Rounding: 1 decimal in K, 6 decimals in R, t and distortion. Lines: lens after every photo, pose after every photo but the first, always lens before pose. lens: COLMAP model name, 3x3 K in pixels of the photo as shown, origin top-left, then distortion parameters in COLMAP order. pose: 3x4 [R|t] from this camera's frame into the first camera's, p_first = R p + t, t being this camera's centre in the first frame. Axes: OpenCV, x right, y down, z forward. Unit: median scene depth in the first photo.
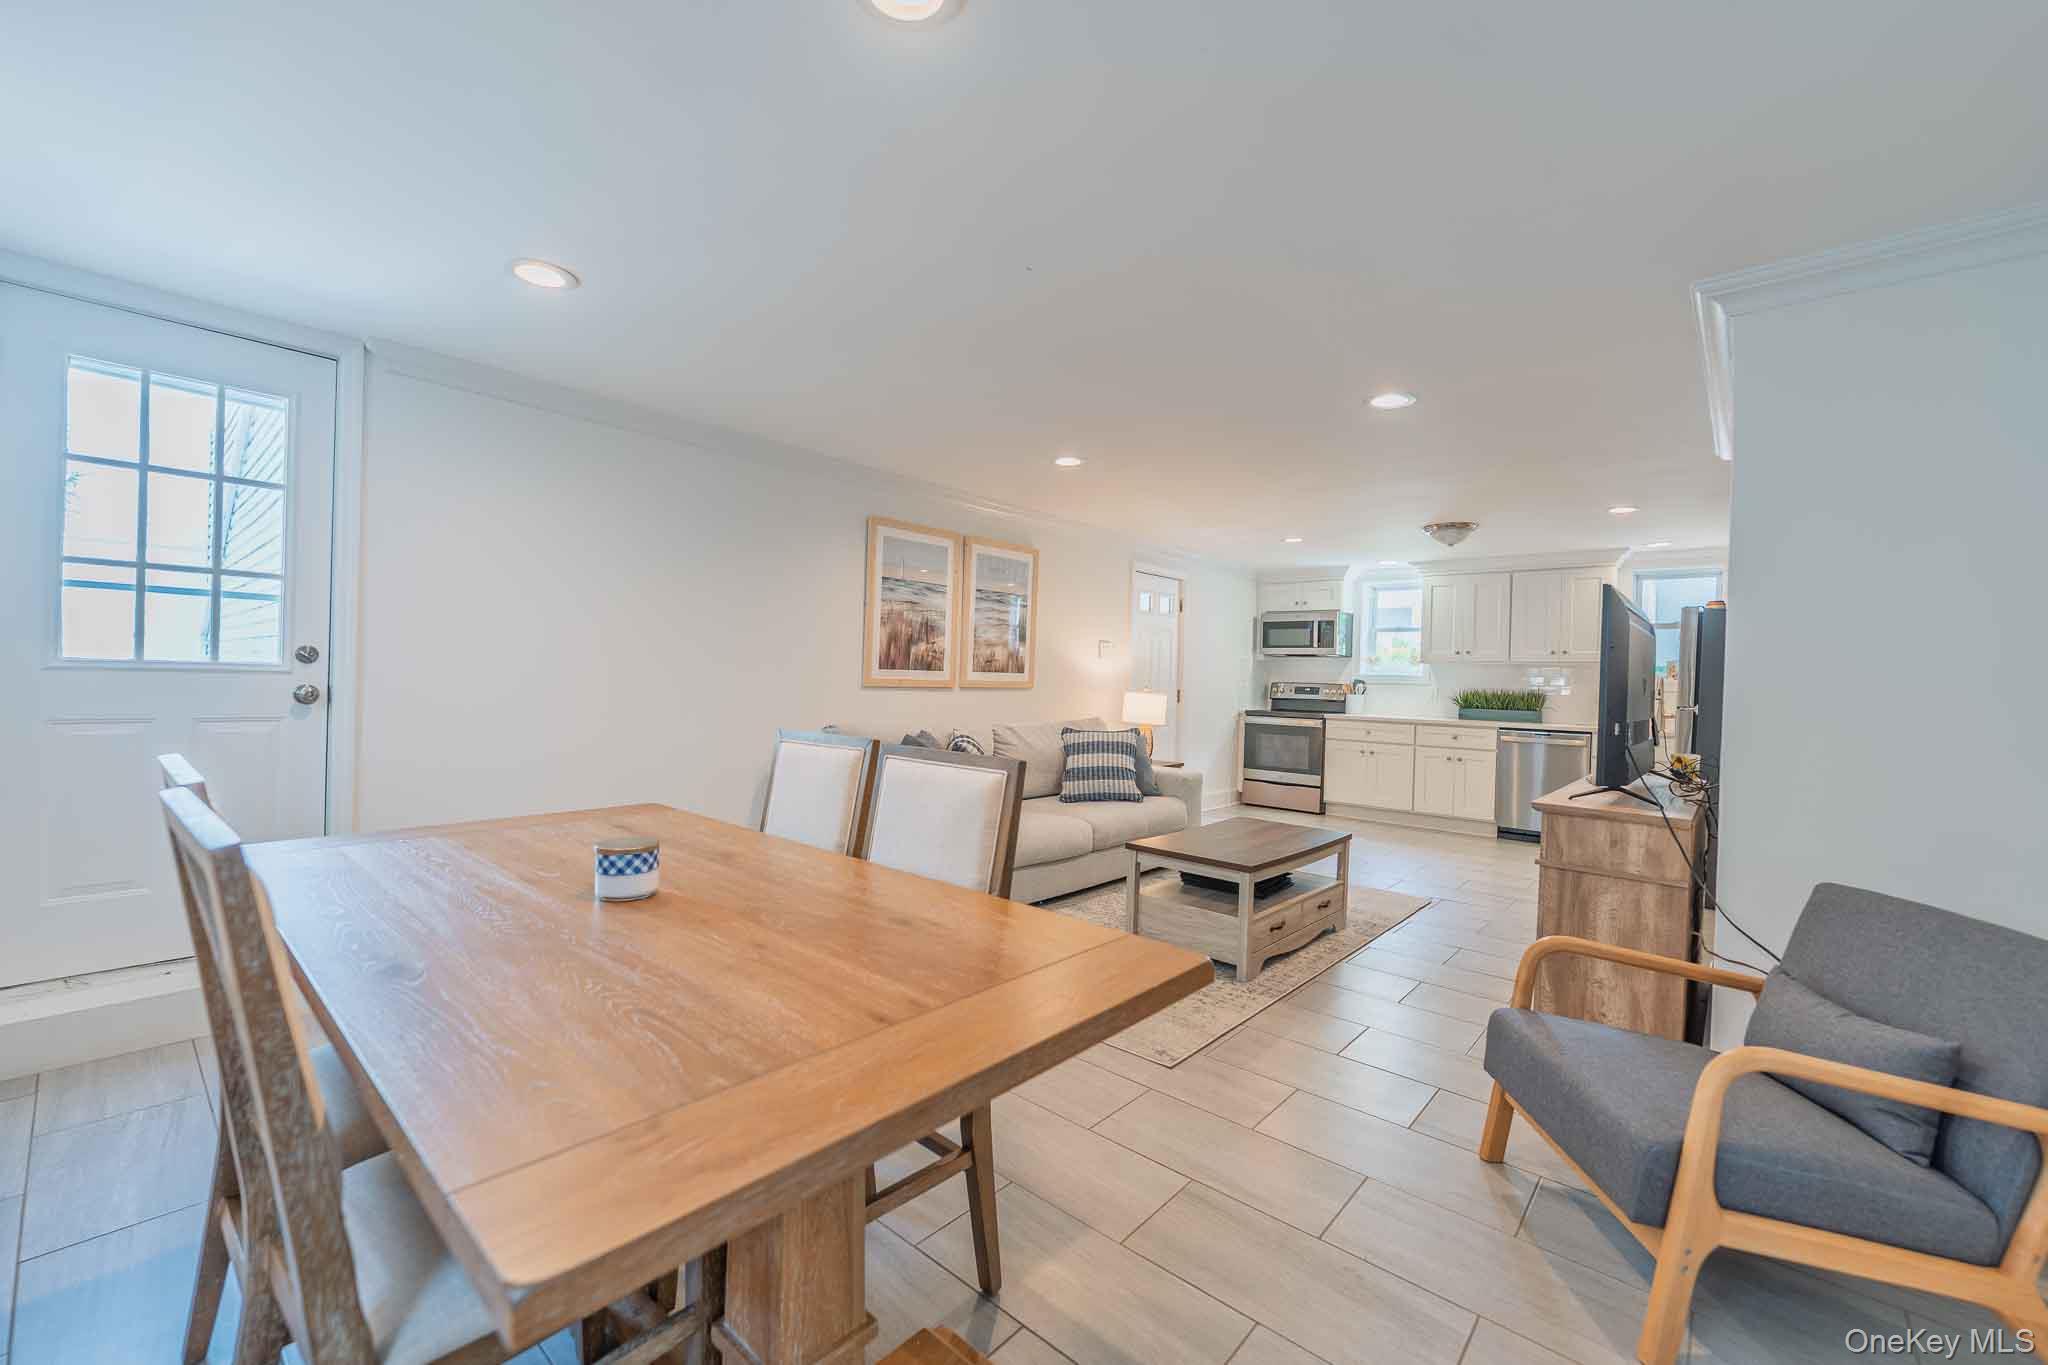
lens RADIAL K [[823.5, 0, 1018.6], [0, 823.5, 683.8], [0, 0, 1]] dist [0.003546, -0.004217]
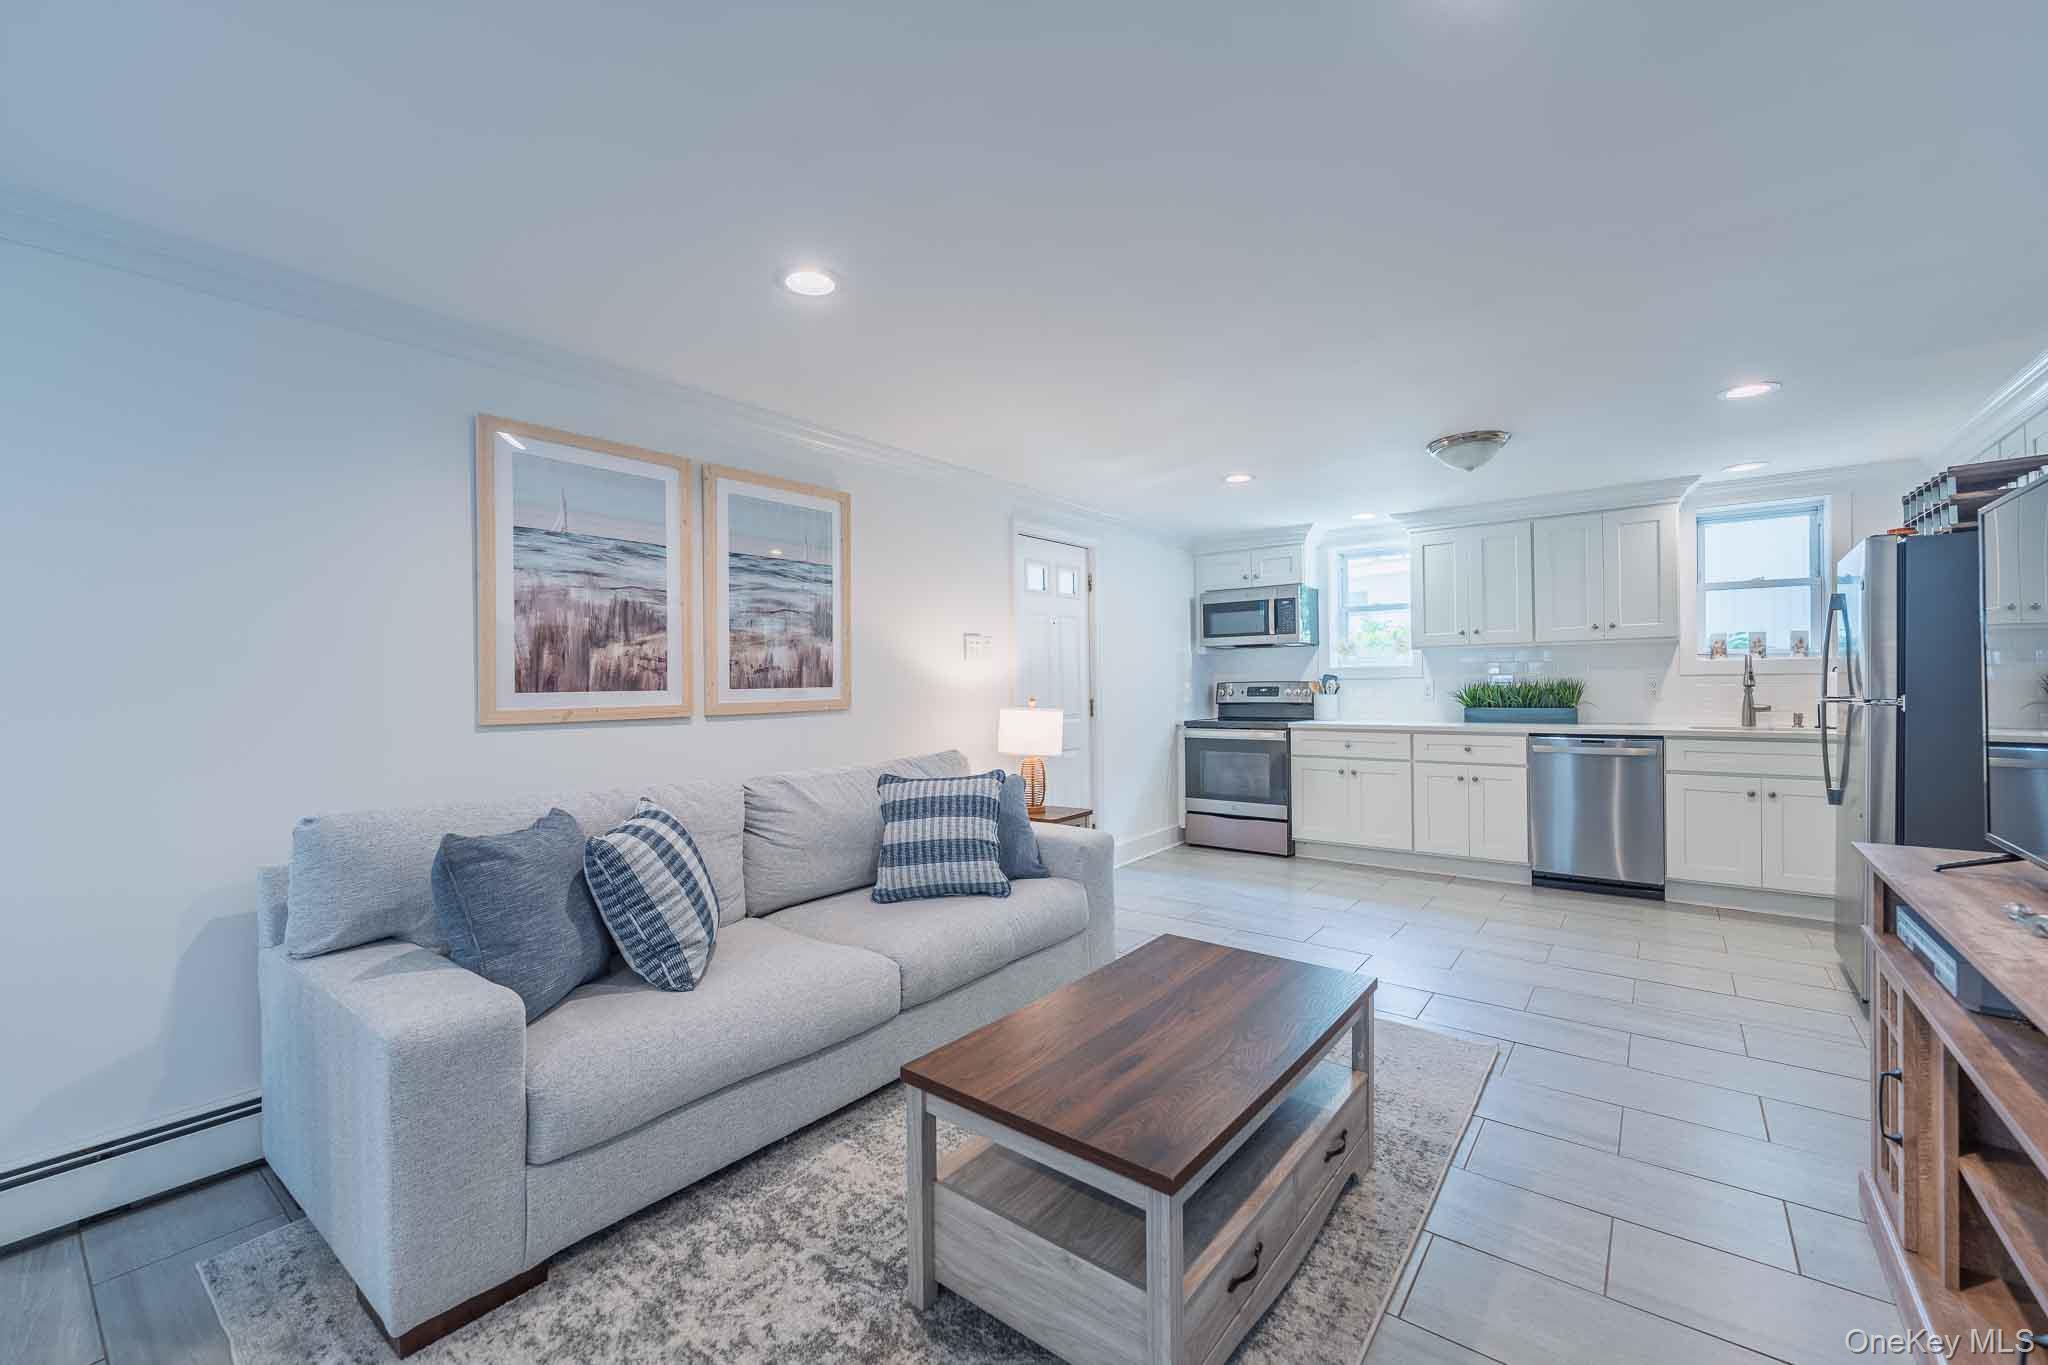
lens RADIAL K [[823.5, 0, 1018.6], [0, 823.5, 683.8], [0, 0, 1]] dist [0.003546, -0.004217]
pose [[0.997470, -0.041405, 0.057785, 0.094871], [0.041849, 0.999103, -0.006489, -0.004272], [-0.057465, 0.008891, 0.998308, 0.296737]]
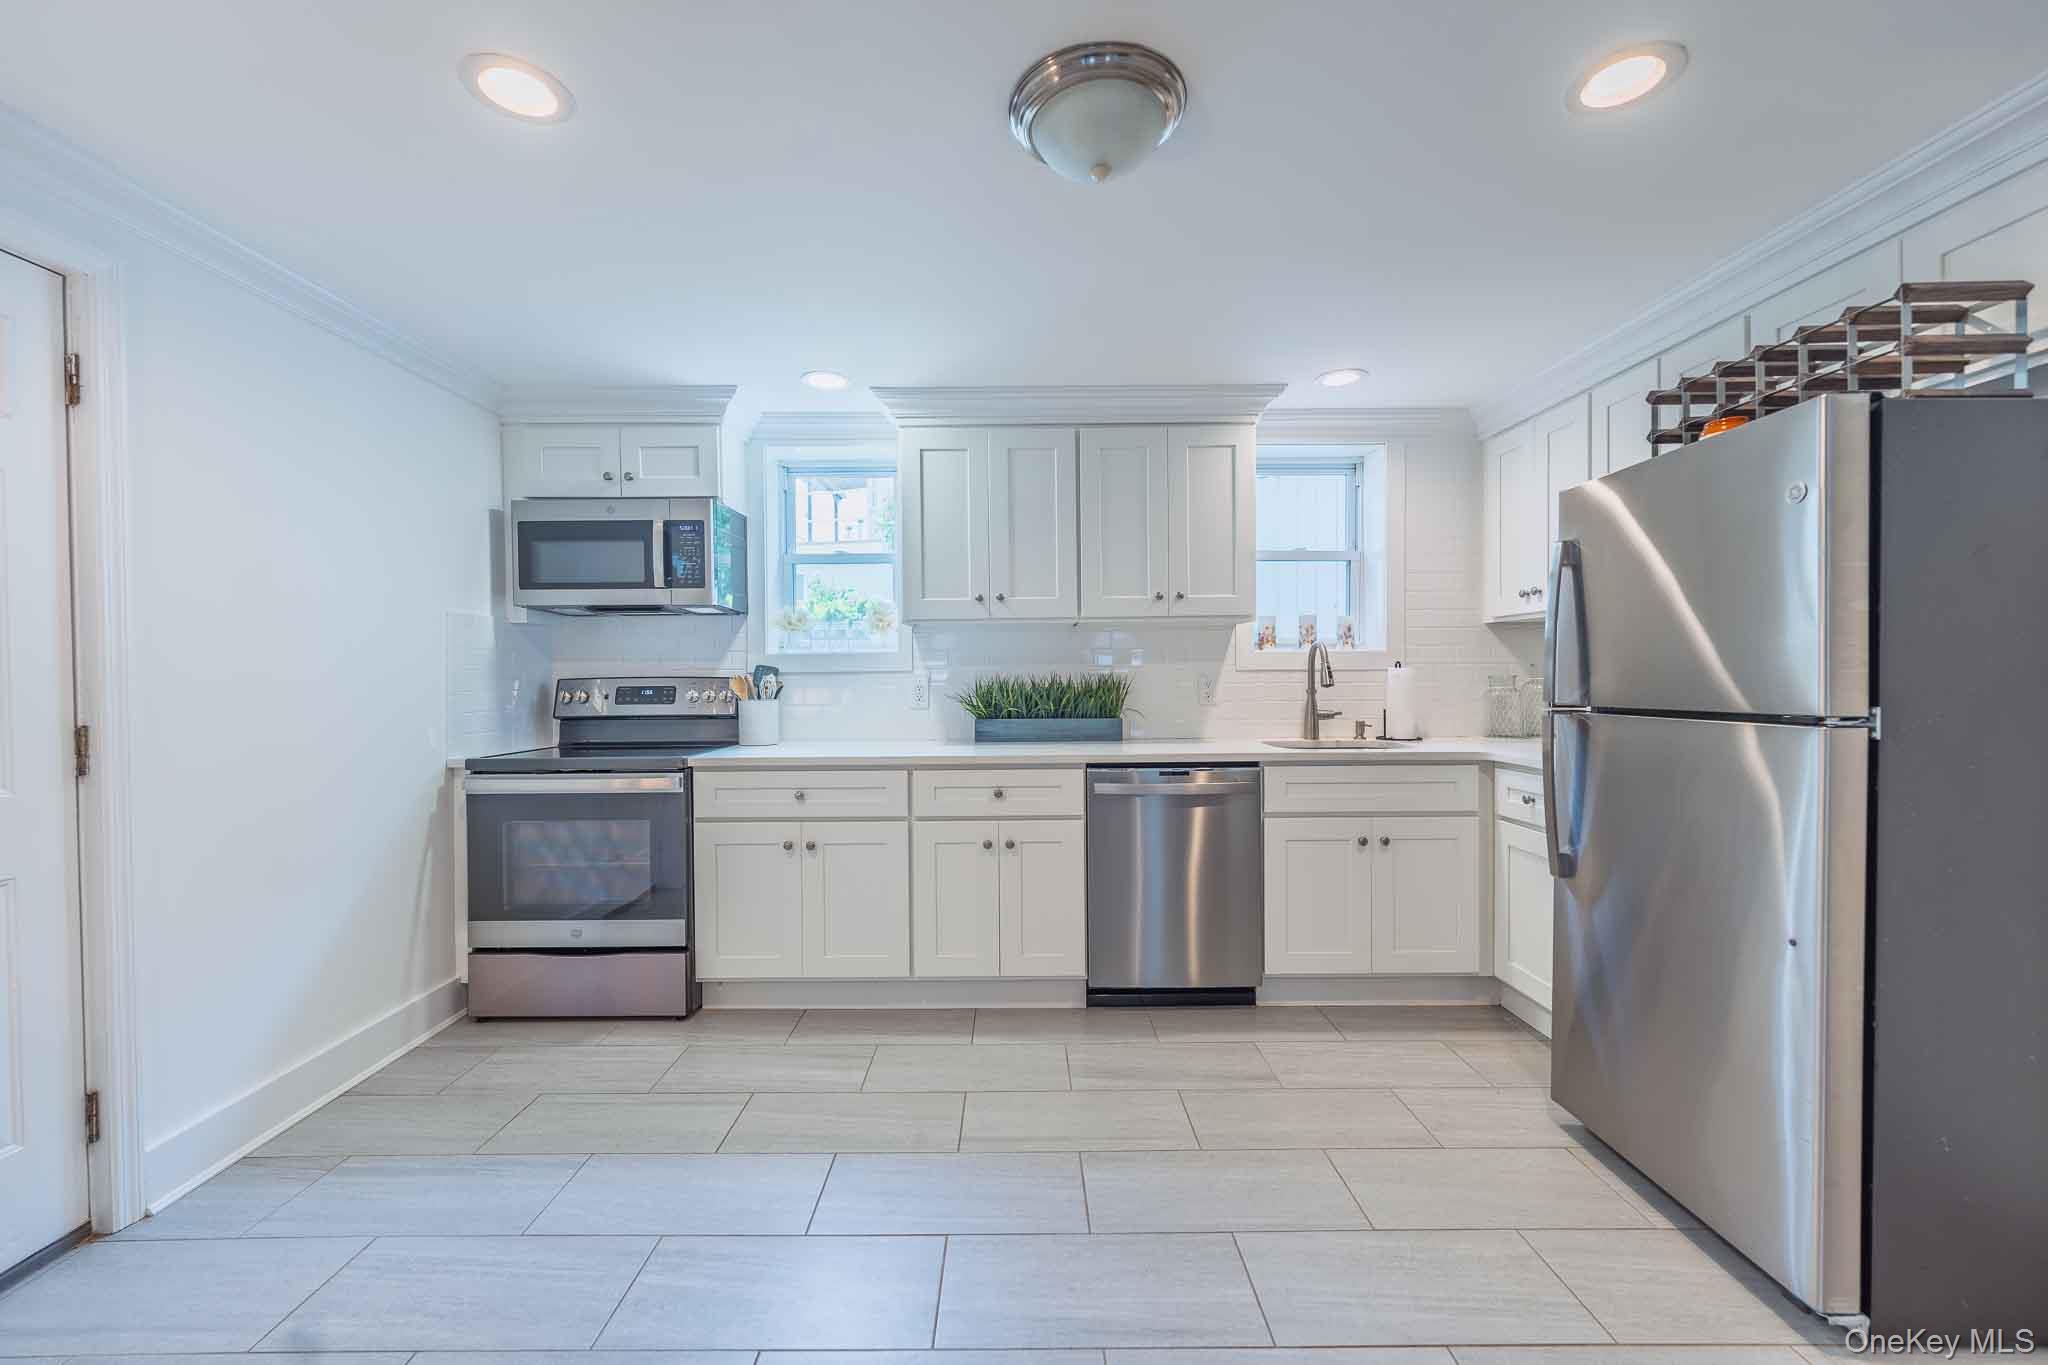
lens RADIAL K [[823.5, 0, 1018.6], [0, 823.5, 683.8], [0, 0, 1]] dist [0.003546, -0.004217]
pose [[0.748434, -0.041944, 0.661881, 0.258602], [0.034666, 0.999108, 0.024115, -0.001393], [-0.662302, 0.004896, 0.749221, 0.674887]]
